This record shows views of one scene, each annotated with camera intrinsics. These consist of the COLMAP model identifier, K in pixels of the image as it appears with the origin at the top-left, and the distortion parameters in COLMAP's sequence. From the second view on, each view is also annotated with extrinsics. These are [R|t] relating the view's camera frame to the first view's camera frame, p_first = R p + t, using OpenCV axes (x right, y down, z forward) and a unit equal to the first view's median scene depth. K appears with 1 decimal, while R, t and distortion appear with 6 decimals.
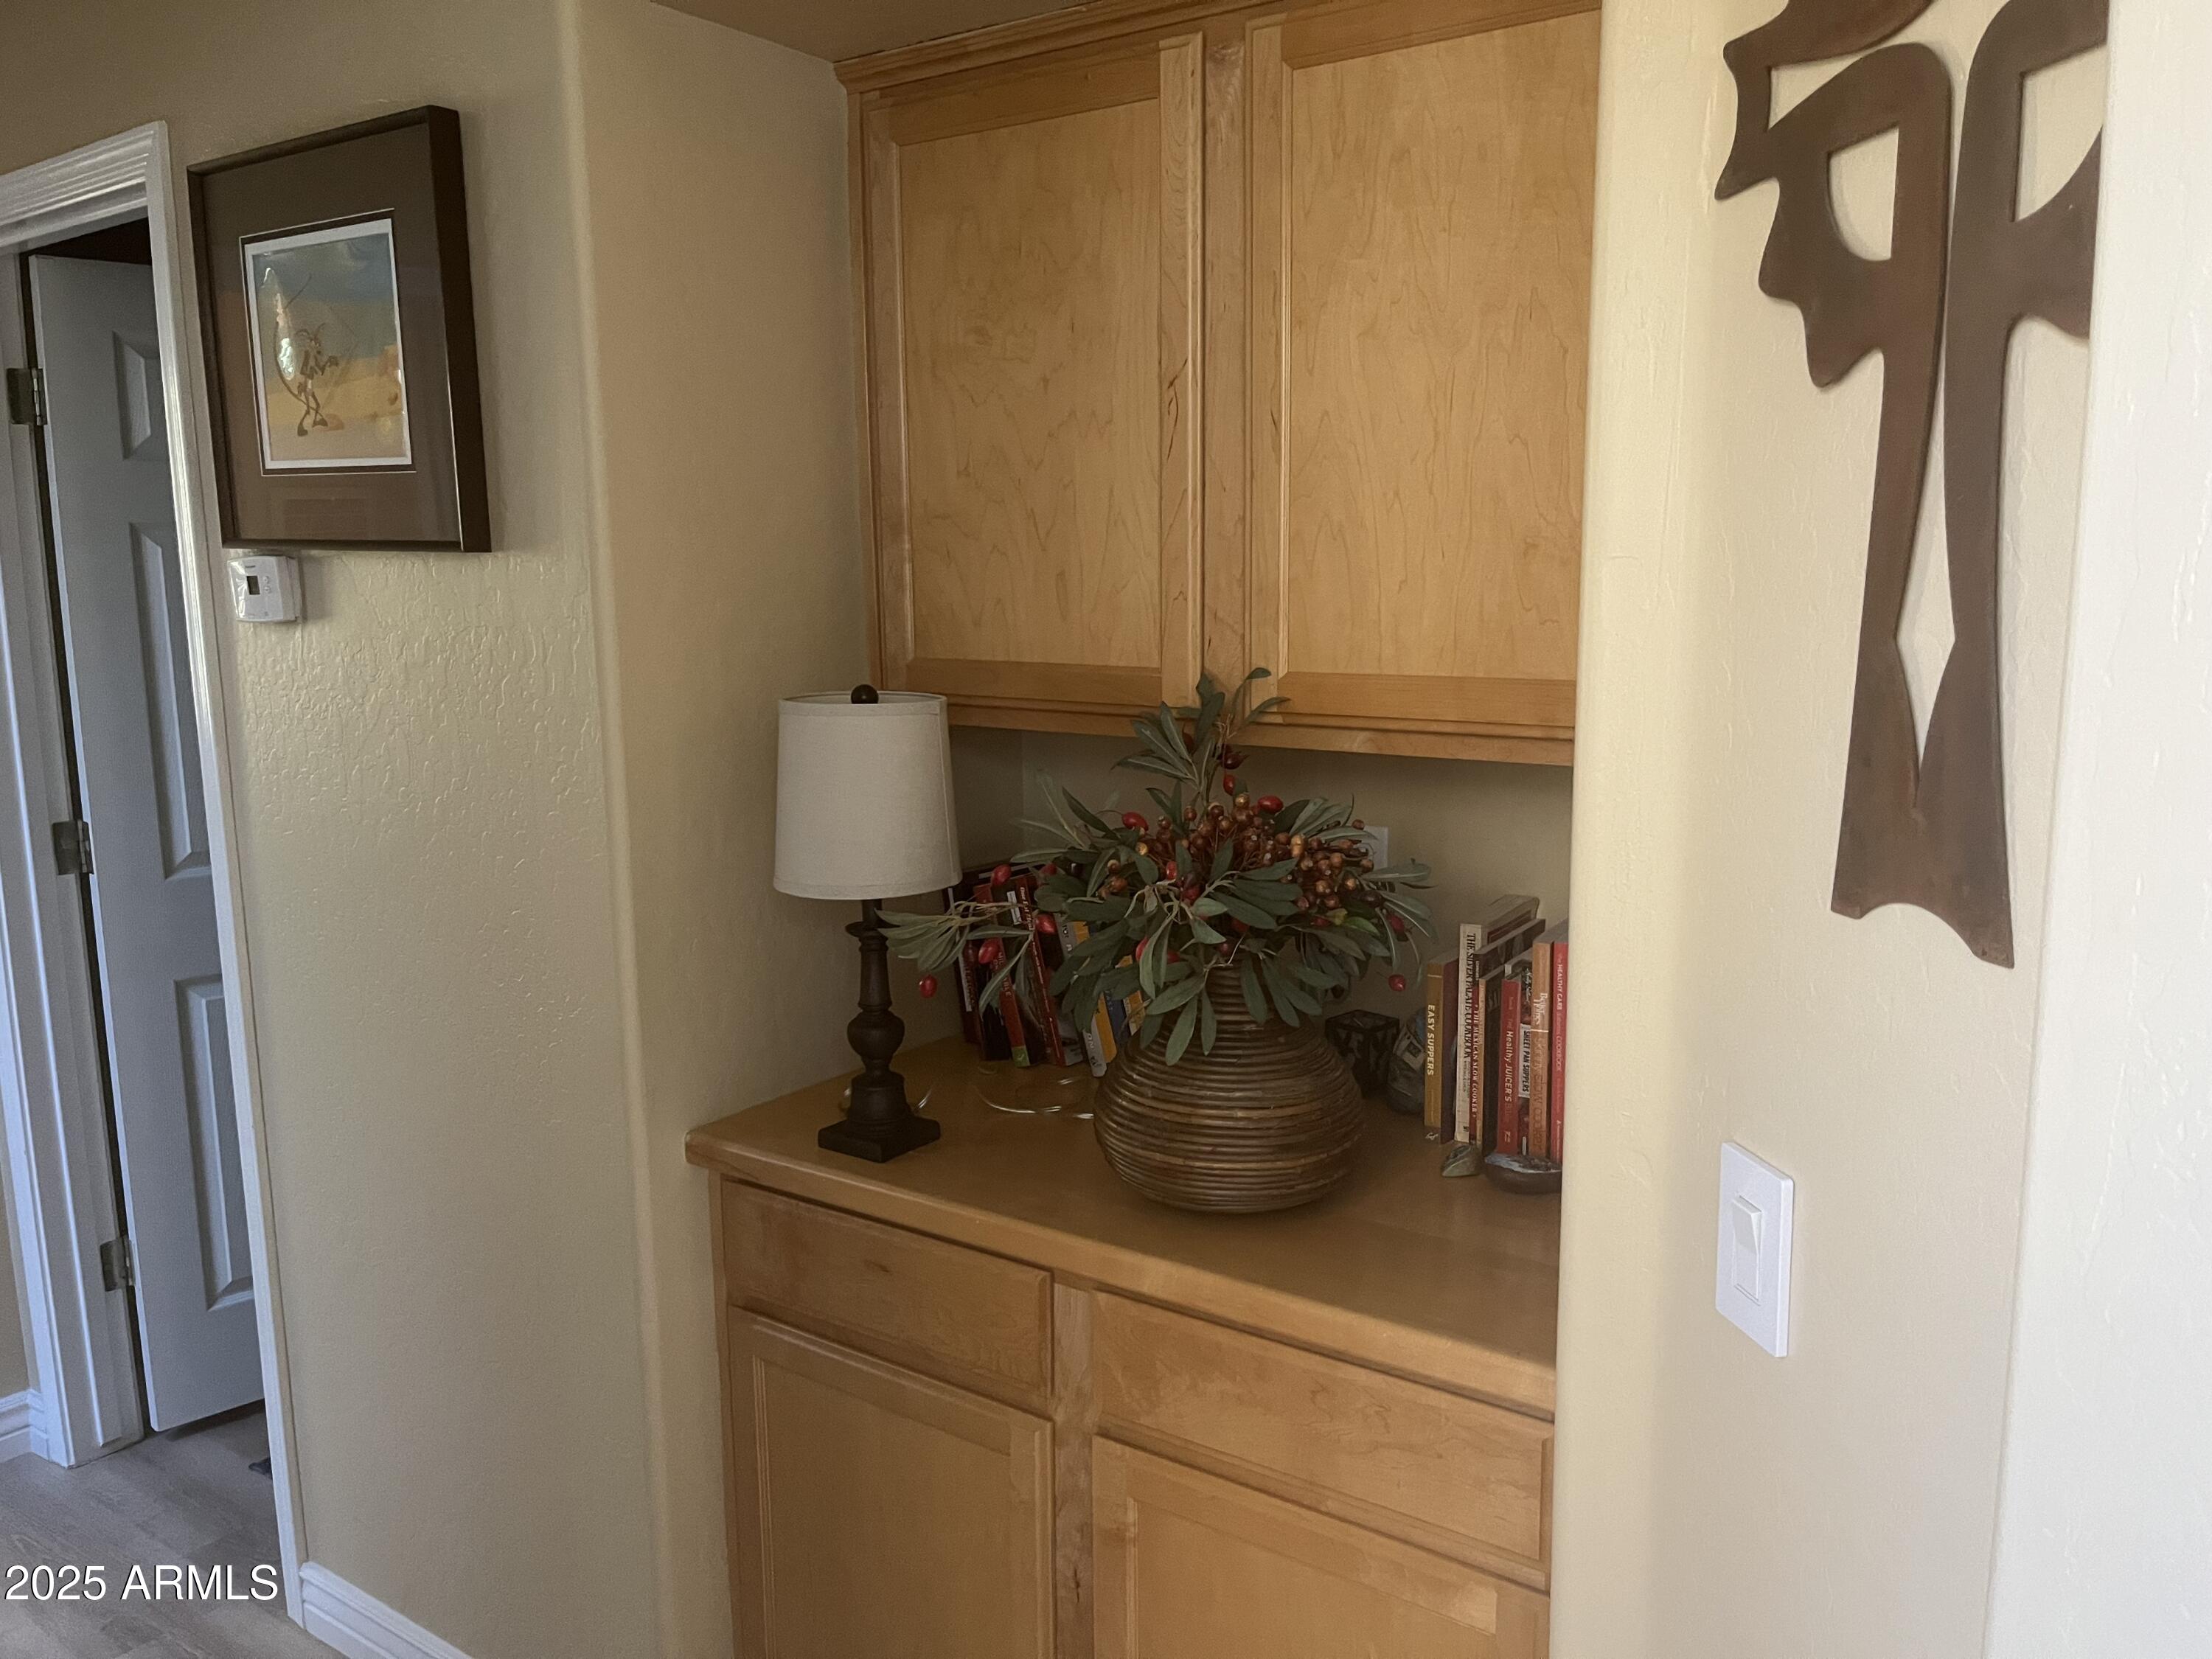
lens RADIAL K [[1688.9, 0, 1108.2], [0, 1688.9, 832.7], [0, 0, 1]] dist [-0.014420, -0.017802]
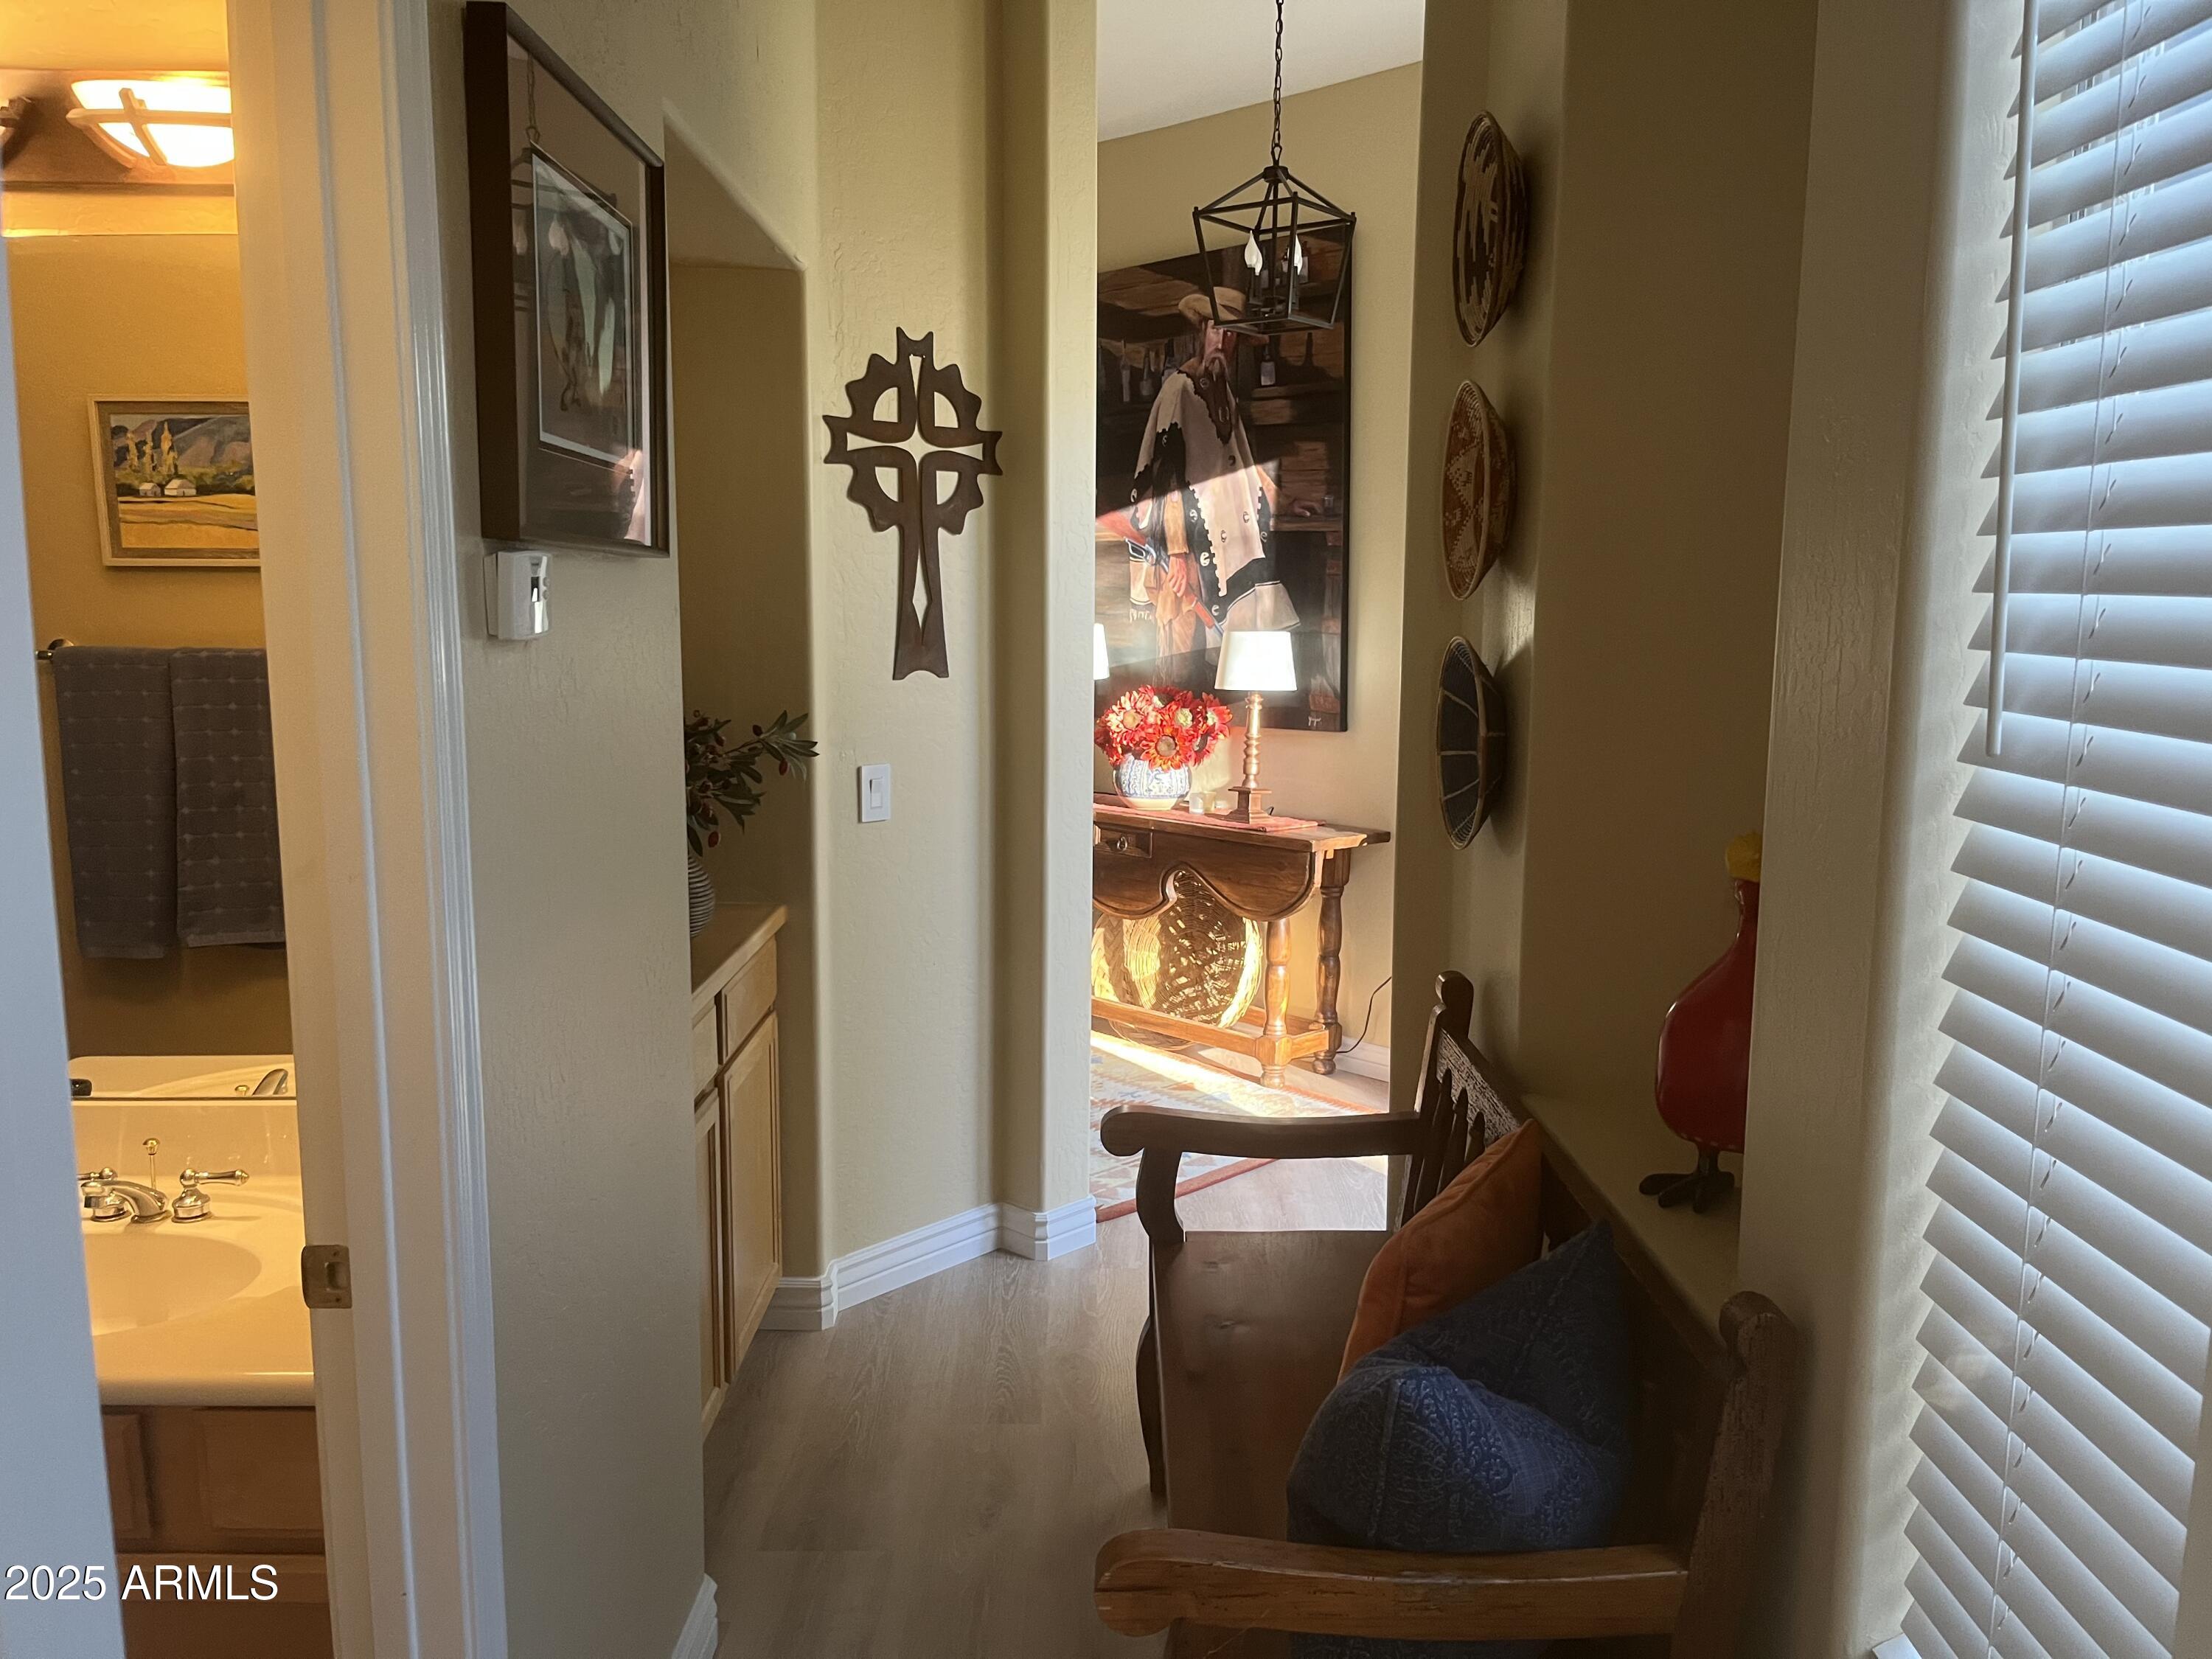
lens RADIAL K [[1688.9, 0, 1108.6], [0, 1688.9, 828.1], [0, 0, 1]] dist [-0.014420, -0.017802]
pose [[-0.579309, -0.120869, 0.806097, -2.755436], [0.111510, 0.967895, 0.225268, -0.405387], [-0.807444, 0.220387, -0.547232, 2.664189]]
